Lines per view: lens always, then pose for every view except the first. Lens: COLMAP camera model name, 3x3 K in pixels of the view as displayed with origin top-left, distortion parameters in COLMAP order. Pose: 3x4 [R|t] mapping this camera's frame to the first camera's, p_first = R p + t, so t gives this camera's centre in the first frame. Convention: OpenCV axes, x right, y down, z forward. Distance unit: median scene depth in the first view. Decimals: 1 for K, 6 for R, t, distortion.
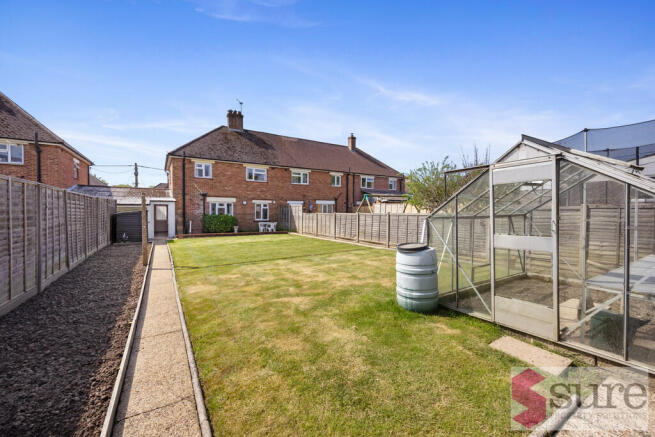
lens RADIAL K [[261.9, 0, 326.1], [0, 261.9, 214.7], [0, 0, 1]] dist [-0.003933, 0.000027]
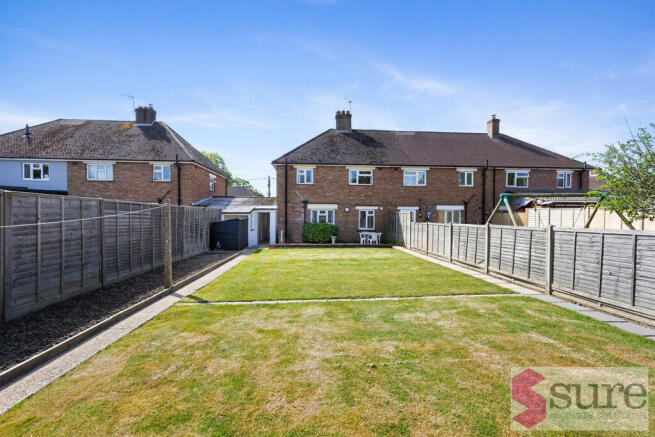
lens RADIAL K [[261.9, 0, 327.3], [0, 261.9, 218.1], [0, 0, 1]] dist [-0.003933, 0.000027]
pose [[0.881712, 0.003480, -0.471774, 0.053876], [-0.008271, 0.999933, -0.008082, -0.009879], [0.471715, 0.011028, 0.881682, 0.194136]]
